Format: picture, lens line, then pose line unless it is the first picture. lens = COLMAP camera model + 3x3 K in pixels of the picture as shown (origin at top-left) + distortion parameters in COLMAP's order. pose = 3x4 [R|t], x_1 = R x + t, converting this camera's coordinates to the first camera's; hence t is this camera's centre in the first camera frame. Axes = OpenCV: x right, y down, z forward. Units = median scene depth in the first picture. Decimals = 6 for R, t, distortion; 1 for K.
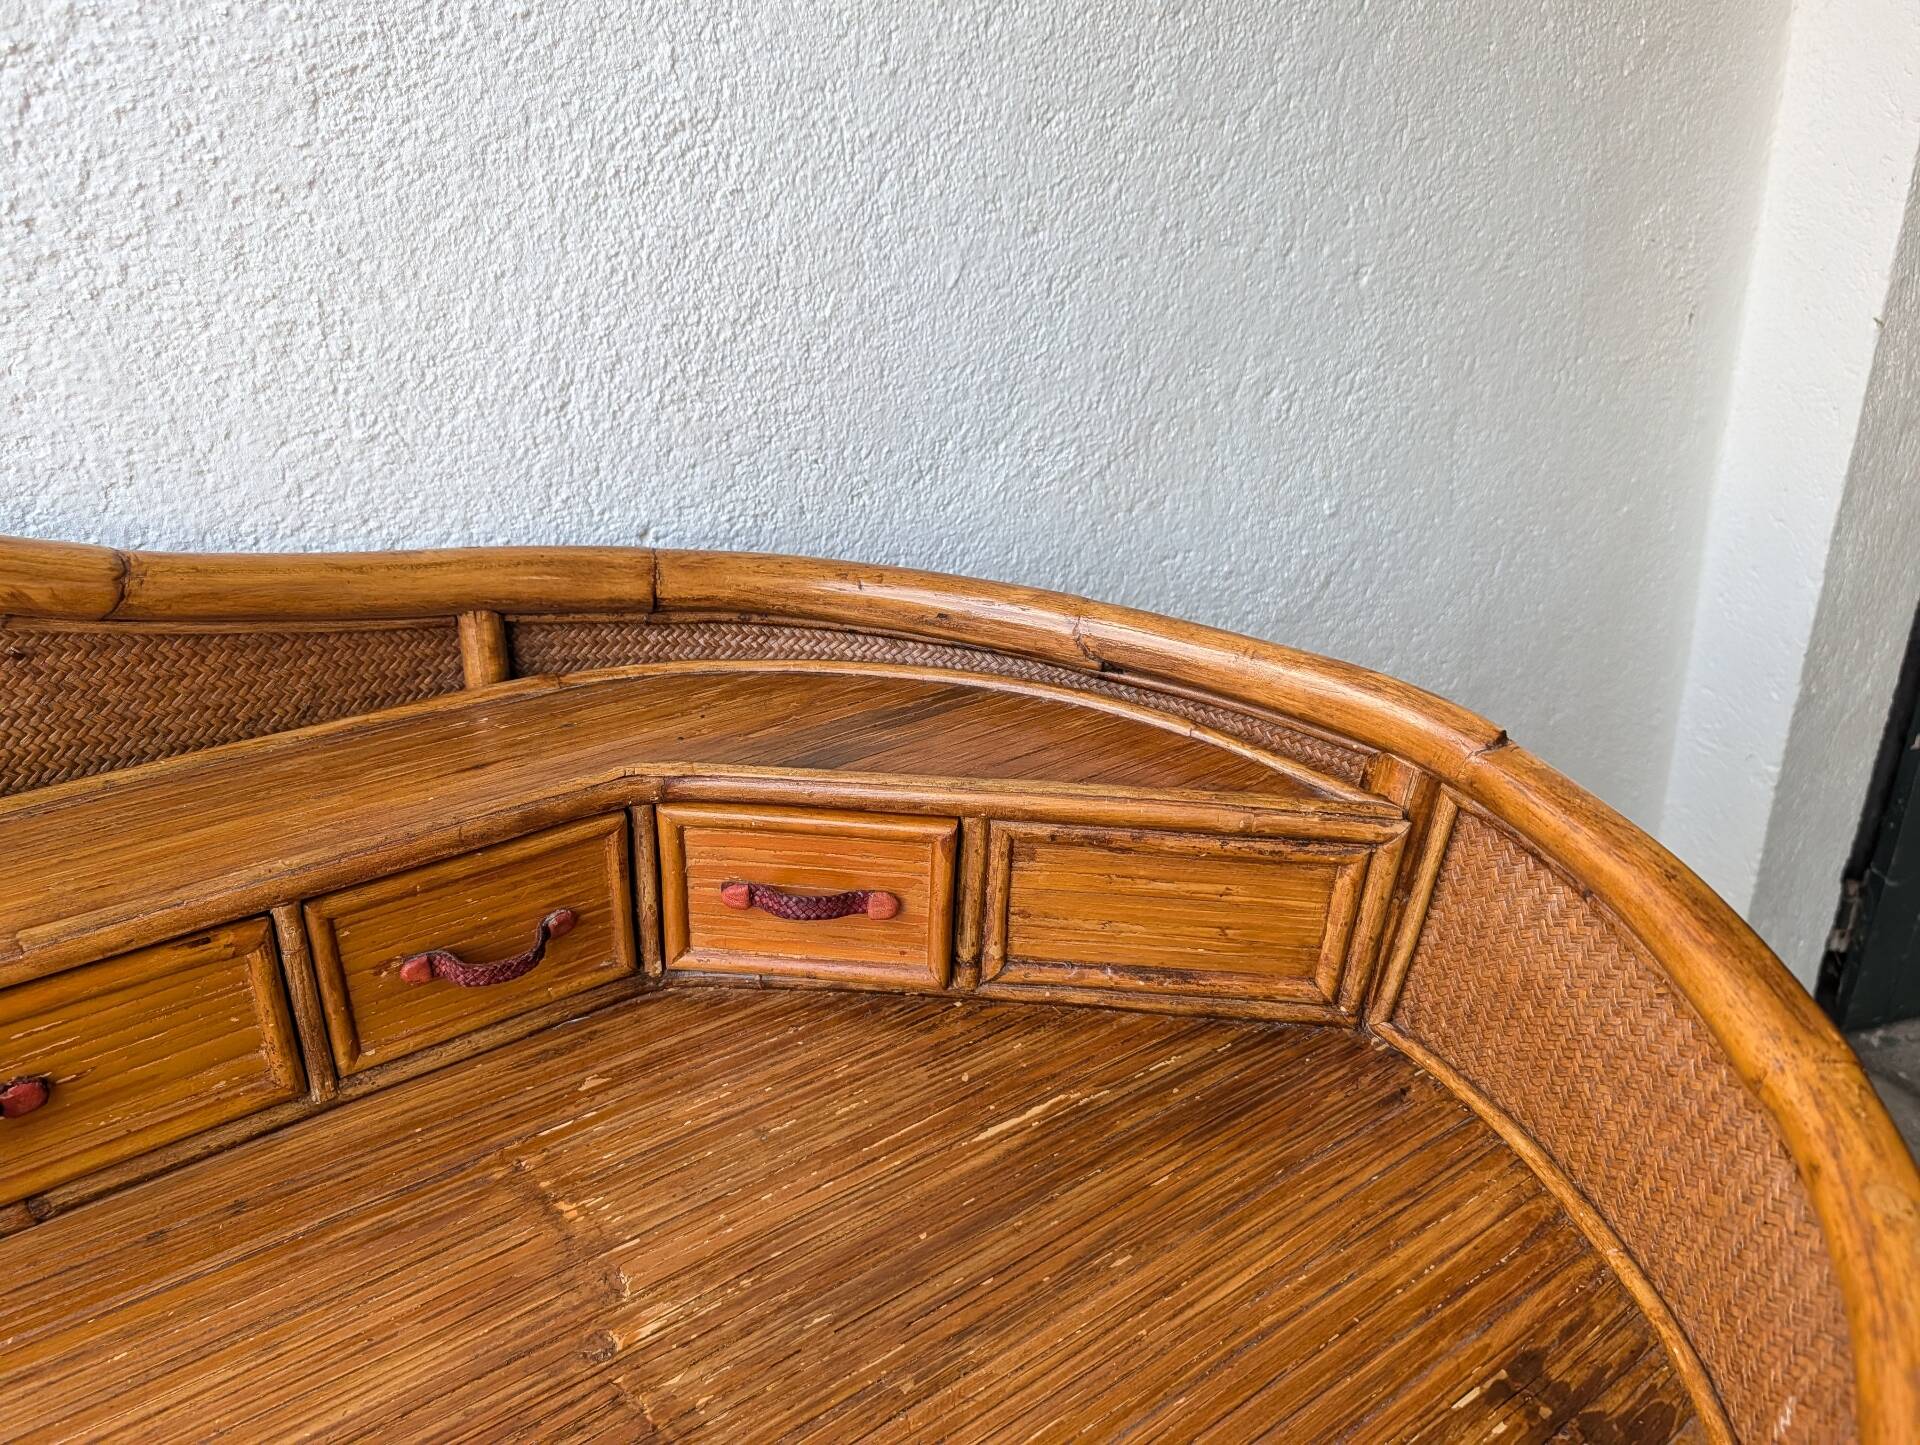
lens RADIAL K [[1422.6, 0, 995.3], [0, 1422.6, 715.0], [0, 0, 1]] dist [0.002172, -0.008106]
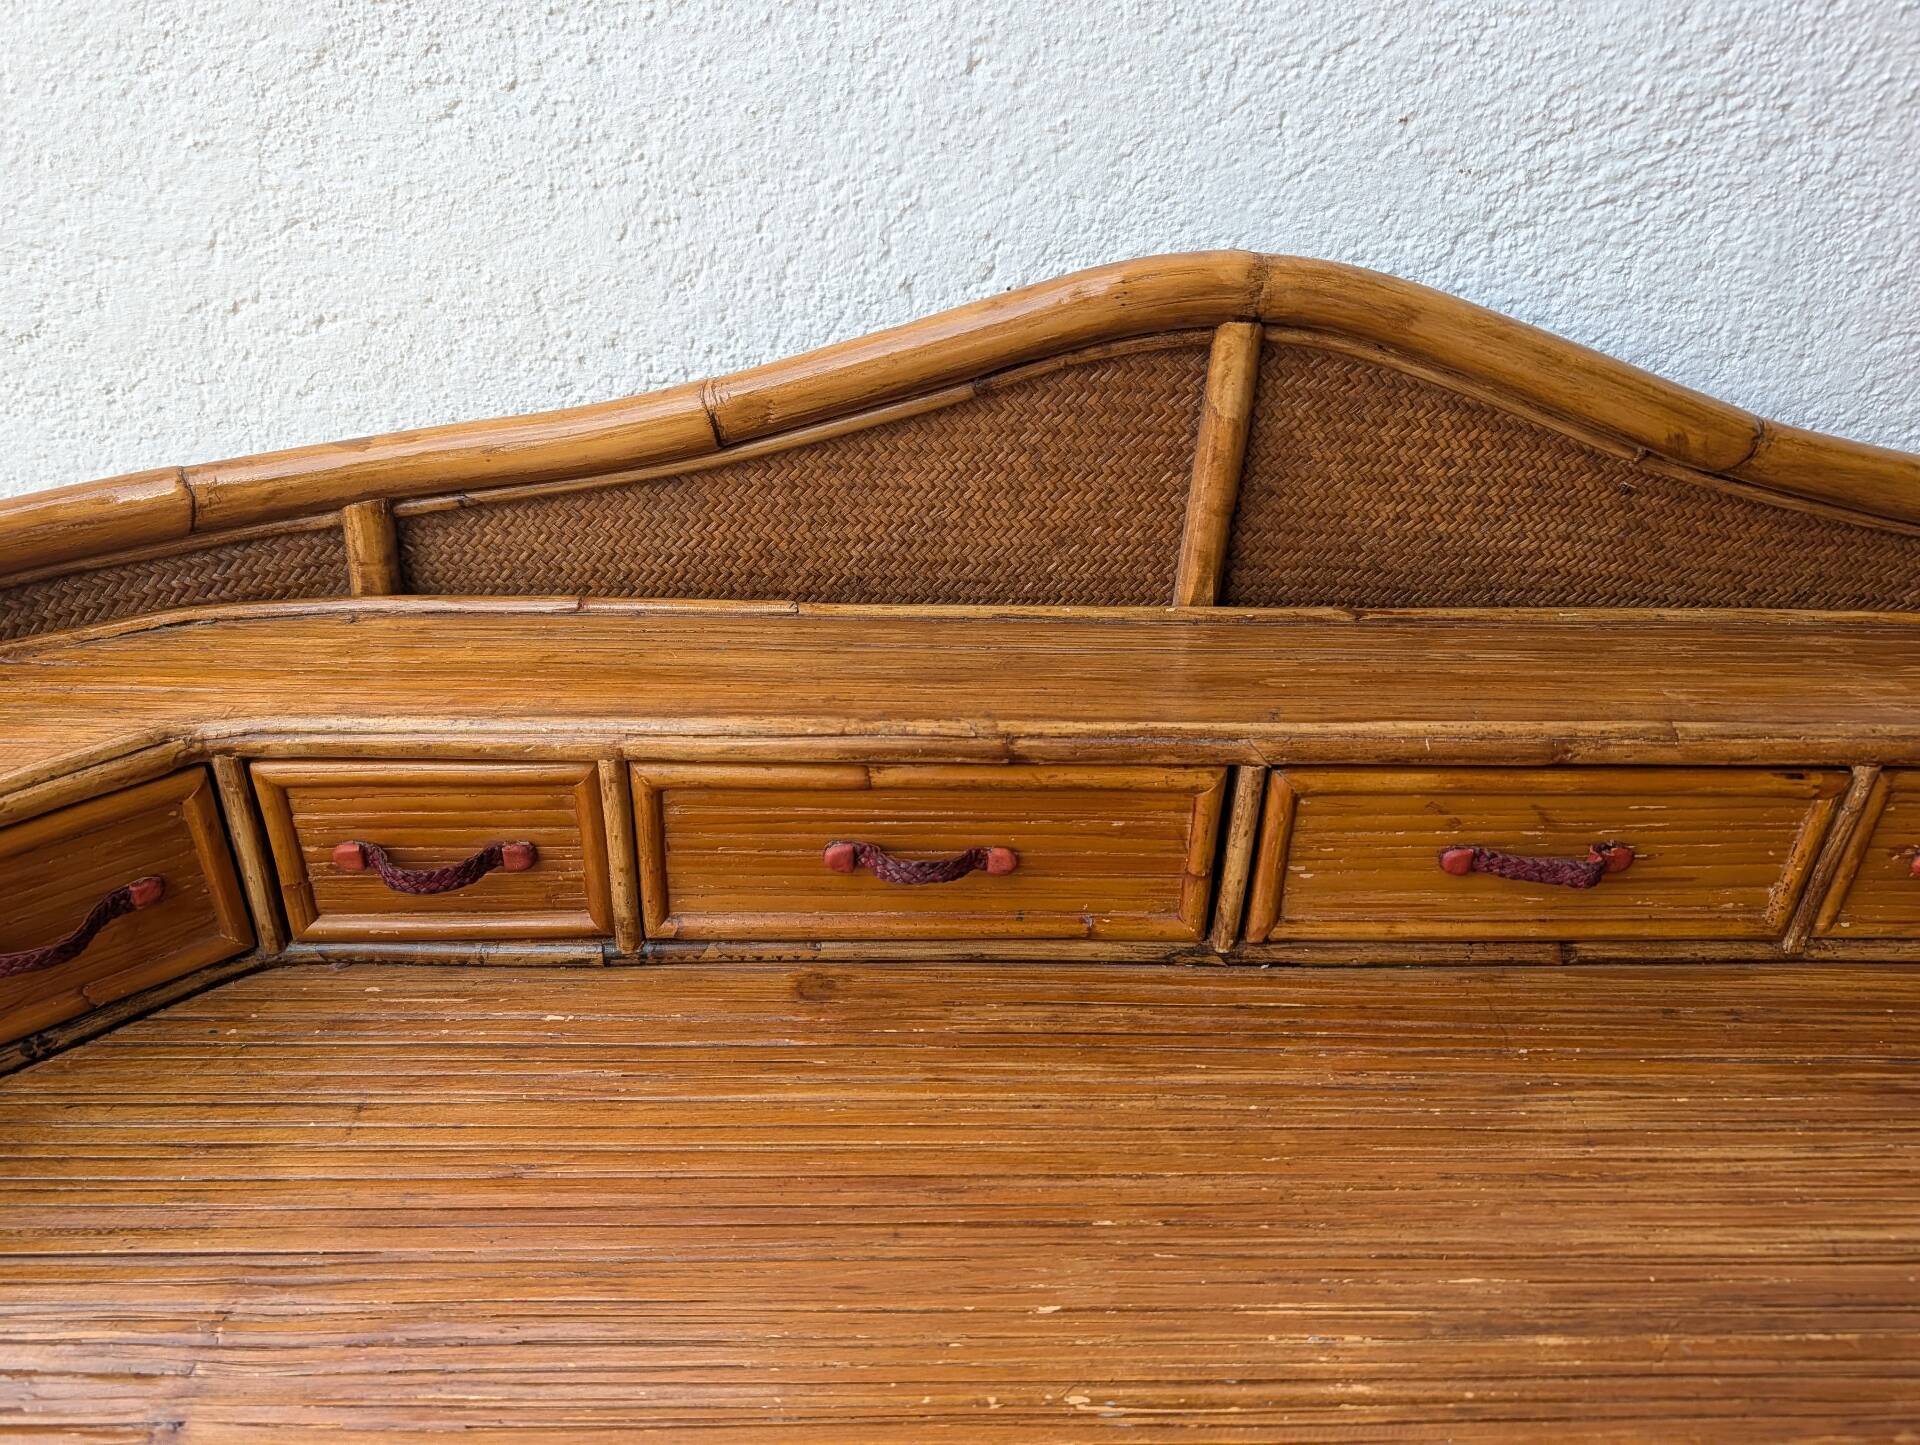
lens RADIAL K [[1422.6, 0, 944.5], [0, 1422.6, 731.7], [0, 0, 1]] dist [0.002172, -0.008106]
pose [[0.810016, 0.274206, -0.518348, -0.434576], [-0.251376, 0.960970, 0.115531, 0.134782], [0.529796, 0.036719, 0.847330, -0.228413]]
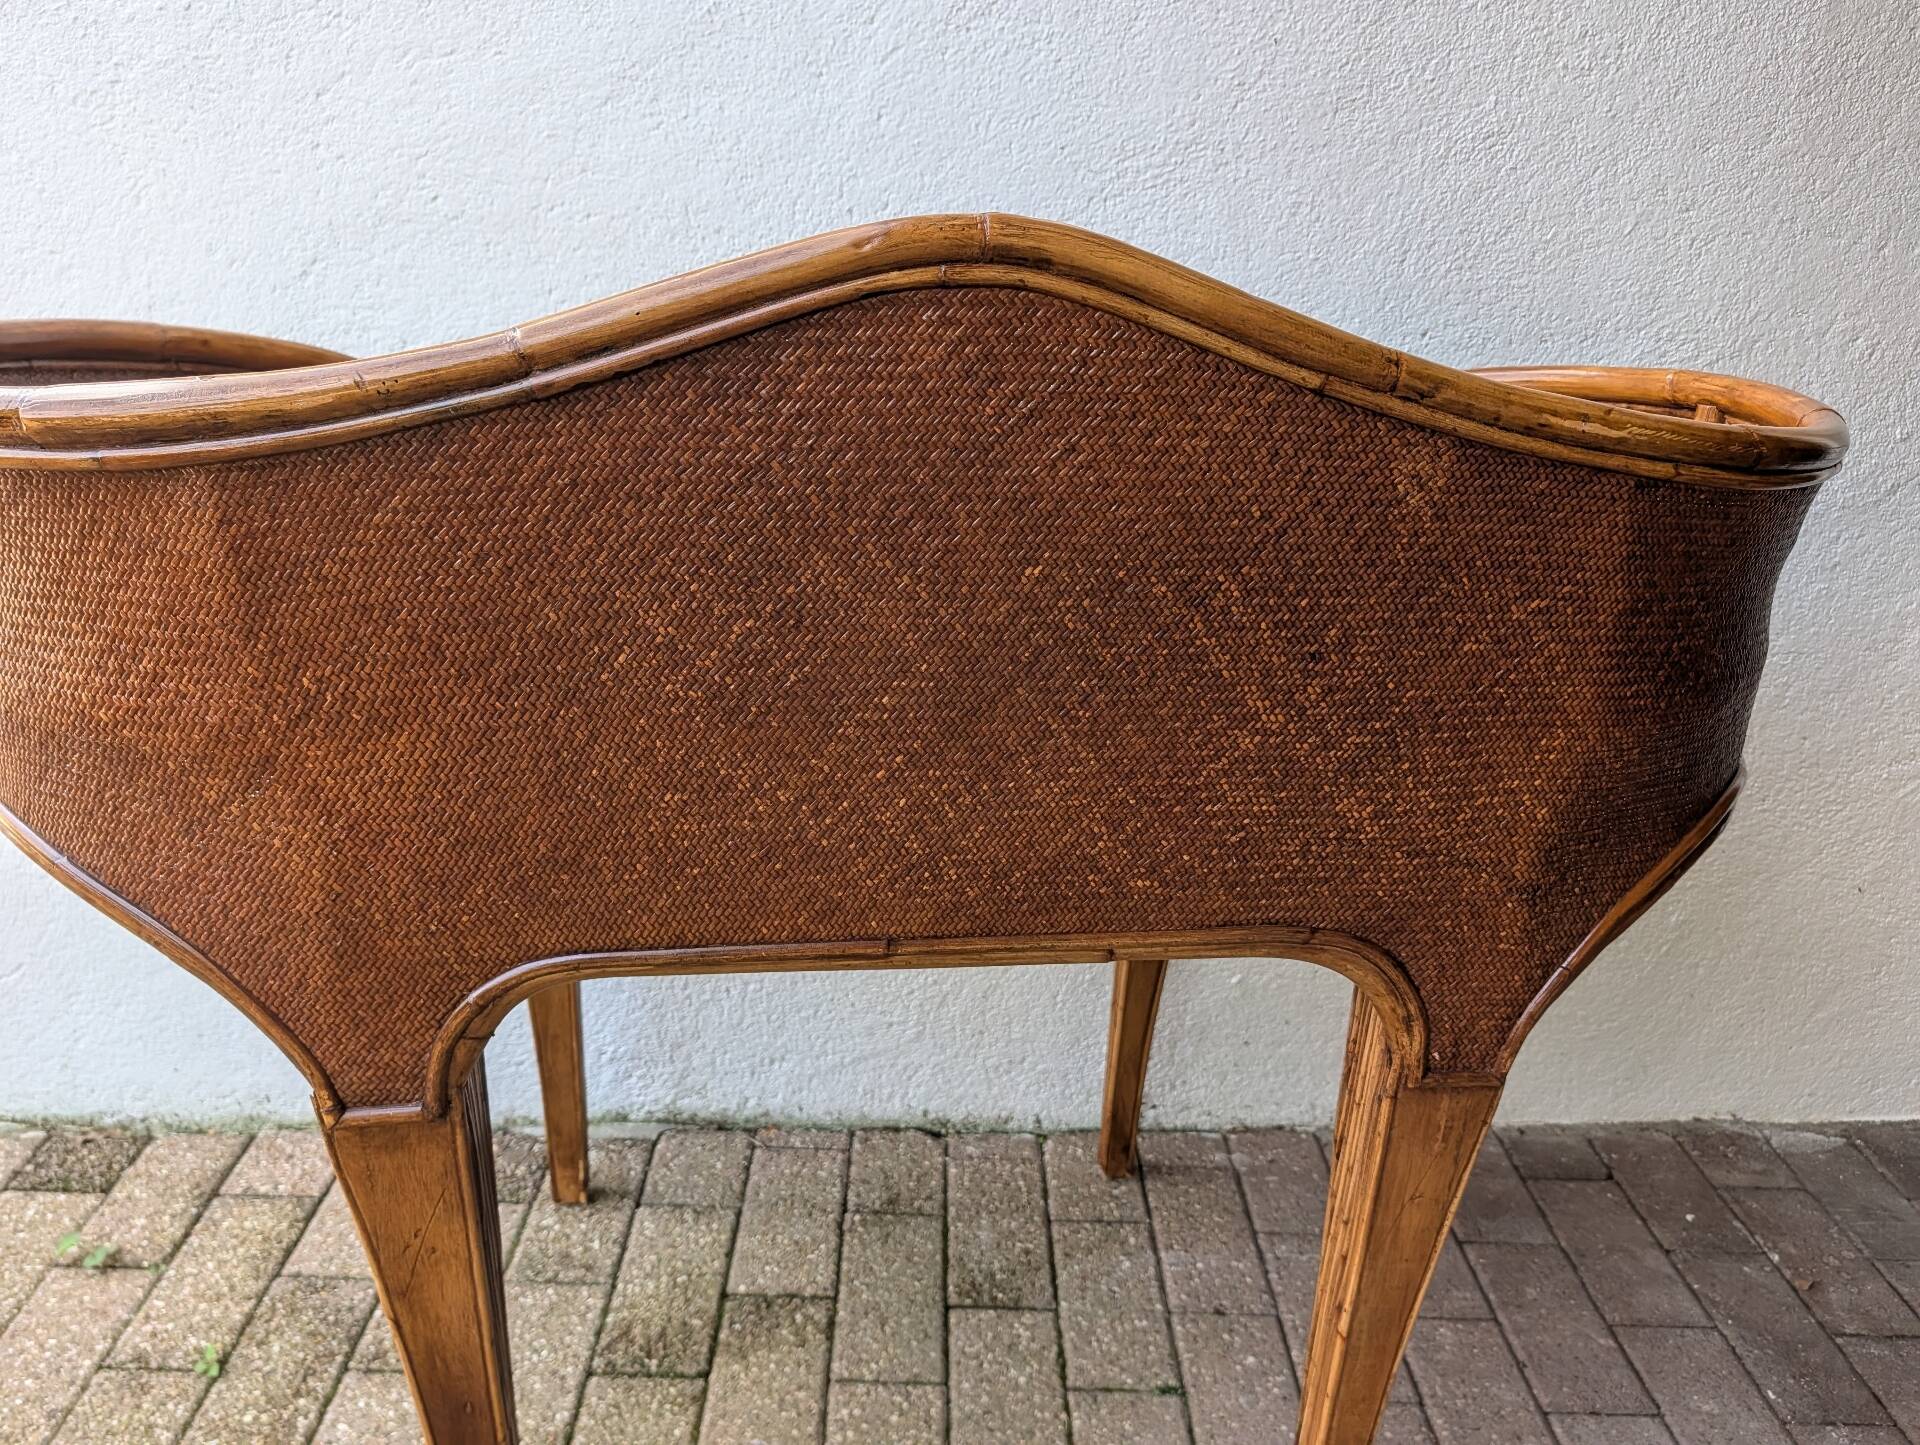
lens RADIAL K [[1422.6, 0, 943.5], [0, 1422.6, 719.3], [0, 0, 1]] dist [0.002172, -0.008106]
pose [[0.833687, 0.203950, -0.513196, 0.390297], [-0.267053, 0.962310, -0.051396, 0.809628], [0.483372, 0.179899, 0.856731, -1.131144]]
